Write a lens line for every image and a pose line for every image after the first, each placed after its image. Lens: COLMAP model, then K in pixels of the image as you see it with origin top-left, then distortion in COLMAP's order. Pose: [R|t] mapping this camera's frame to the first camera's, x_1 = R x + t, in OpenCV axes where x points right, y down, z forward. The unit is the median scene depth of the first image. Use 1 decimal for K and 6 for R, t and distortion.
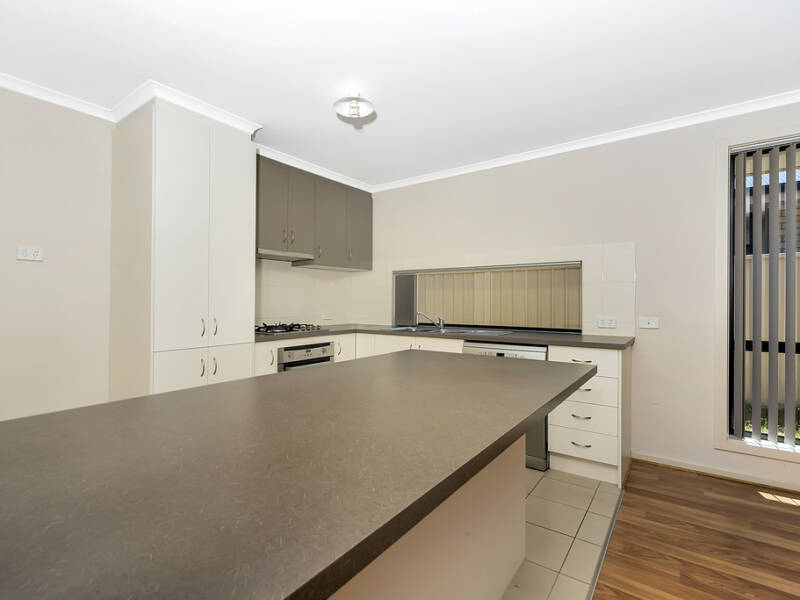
lens RADIAL K [[384.8, 0, 400.9], [0, 384.8, 297.4], [0, 0, 1]] dist [0.001355, 0.000685]
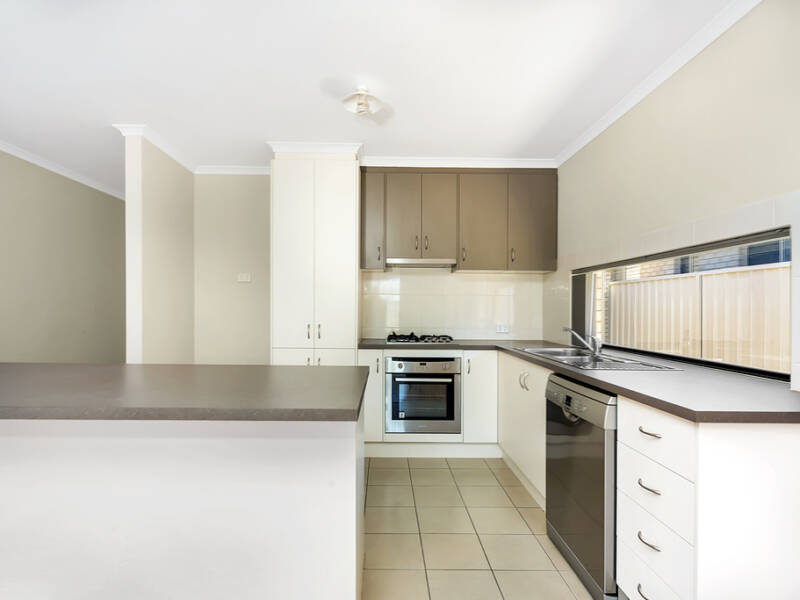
lens RADIAL K [[447.9, 0, 399.8], [0, 447.9, 315.8], [0, 0, 1]] dist [0.020170, 0.000423]
pose [[0.622170, 0.022750, -0.782551, 0.544832], [-0.005587, 0.999681, 0.024620, -0.003858], [0.782862, -0.010945, 0.622099, 0.268348]]
